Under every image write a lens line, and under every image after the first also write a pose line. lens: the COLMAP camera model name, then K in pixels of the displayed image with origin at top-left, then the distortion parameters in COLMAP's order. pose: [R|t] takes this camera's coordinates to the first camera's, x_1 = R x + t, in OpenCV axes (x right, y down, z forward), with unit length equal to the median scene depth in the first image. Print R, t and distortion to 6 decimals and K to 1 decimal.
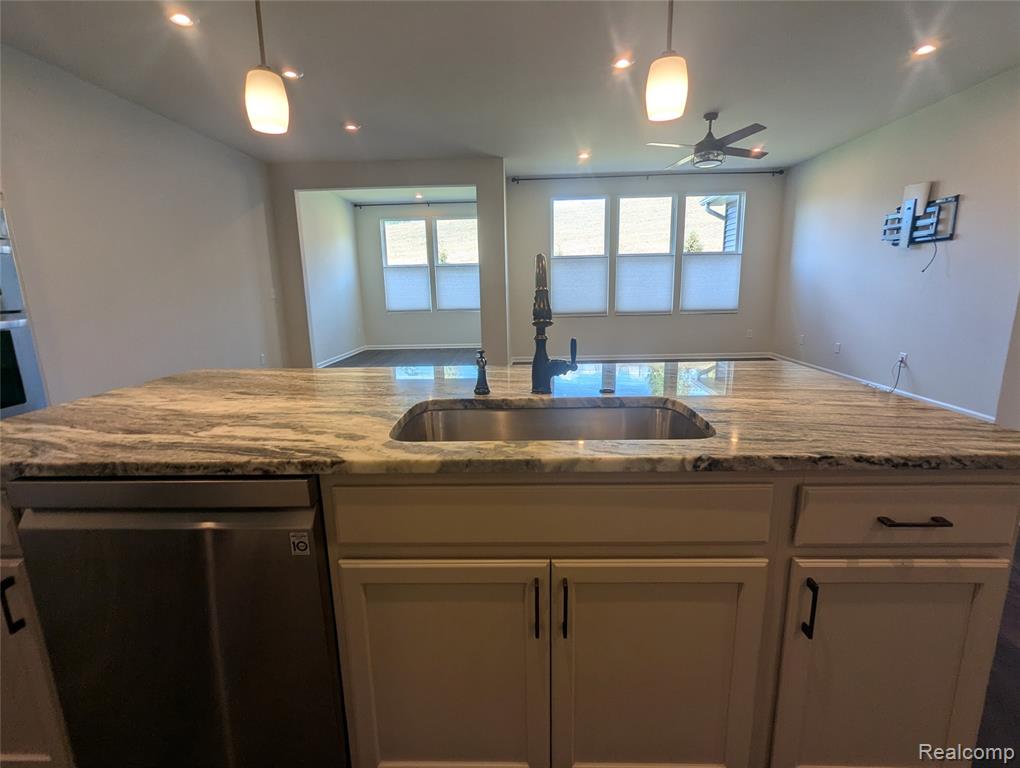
lens RADIAL K [[483.4, 0, 510.0], [0, 483.4, 384.0], [0, 0, 1]] dist [-0.001027, 0.000169]
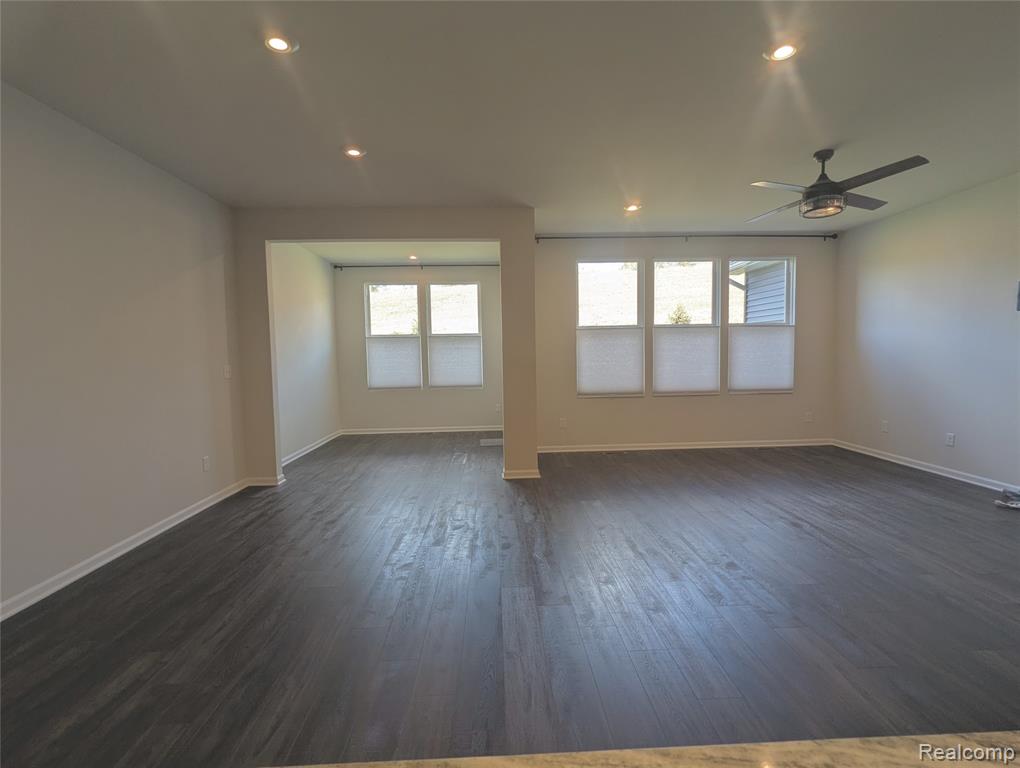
lens RADIAL K [[475.4, 0, 510.0], [0, 475.4, 384.0], [0, 0, 1]] dist [0.002094, -0.000347]
pose [[0.996385, -0.001508, 0.084935, -0.101502], [0.013205, 0.990438, -0.137324, -0.052732], [-0.083916, 0.137949, 0.986878, 0.206489]]
